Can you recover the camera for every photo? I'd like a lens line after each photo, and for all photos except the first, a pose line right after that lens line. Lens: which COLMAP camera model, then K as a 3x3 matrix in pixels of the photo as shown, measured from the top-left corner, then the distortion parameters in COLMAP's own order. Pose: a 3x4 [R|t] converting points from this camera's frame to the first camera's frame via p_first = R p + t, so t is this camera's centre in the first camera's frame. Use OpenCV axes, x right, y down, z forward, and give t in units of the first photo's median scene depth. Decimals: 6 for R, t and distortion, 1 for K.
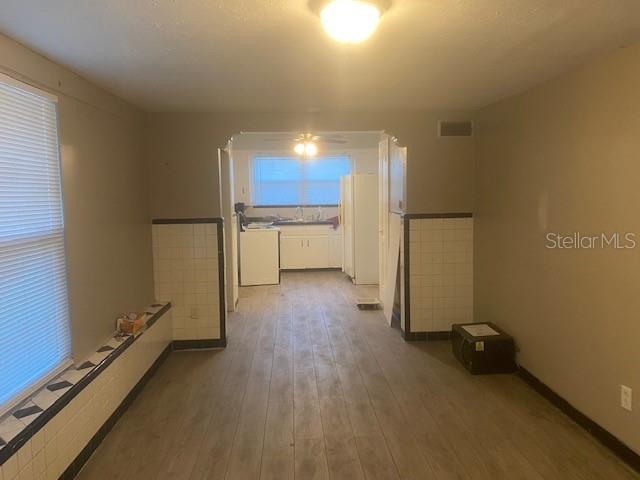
lens RADIAL K [[507.1, 0, 320.0], [0, 507.1, 240.0], [0, 0, 1]] dist [-0.000527, -0.001484]
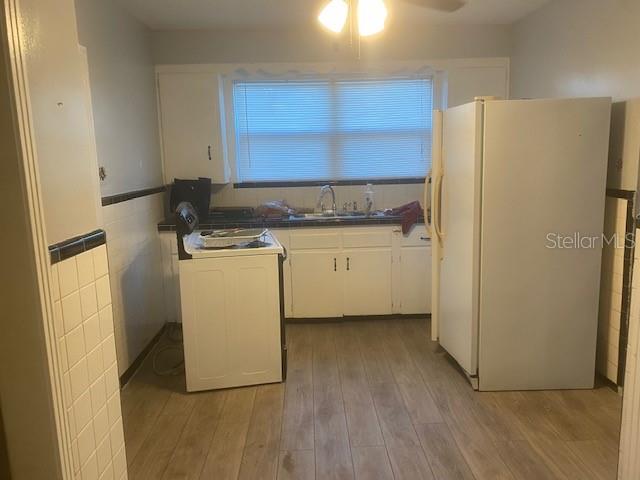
lens RADIAL K [[507.1, 0, 320.0], [0, 507.1, 240.0], [0, 0, 1]] dist [-0.000527, -0.001484]
pose [[0.999335, -0.008633, -0.035429, -0.031689], [0.011168, 0.997341, 0.072012, -0.050166], [0.034713, -0.072360, 0.996774, 0.537606]]
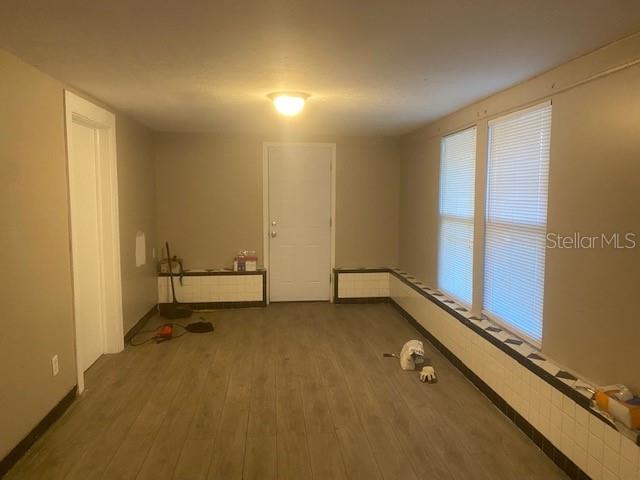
lens RADIAL K [[507.1, 0, 320.0], [0, 507.1, 240.0], [0, 0, 1]] dist [-0.000527, -0.001484]
pose [[-0.999271, 0.013075, -0.035881, 0.013335], [0.006076, 0.982031, 0.188621, -0.184072], [0.037703, 0.188265, -0.981394, 1.932673]]
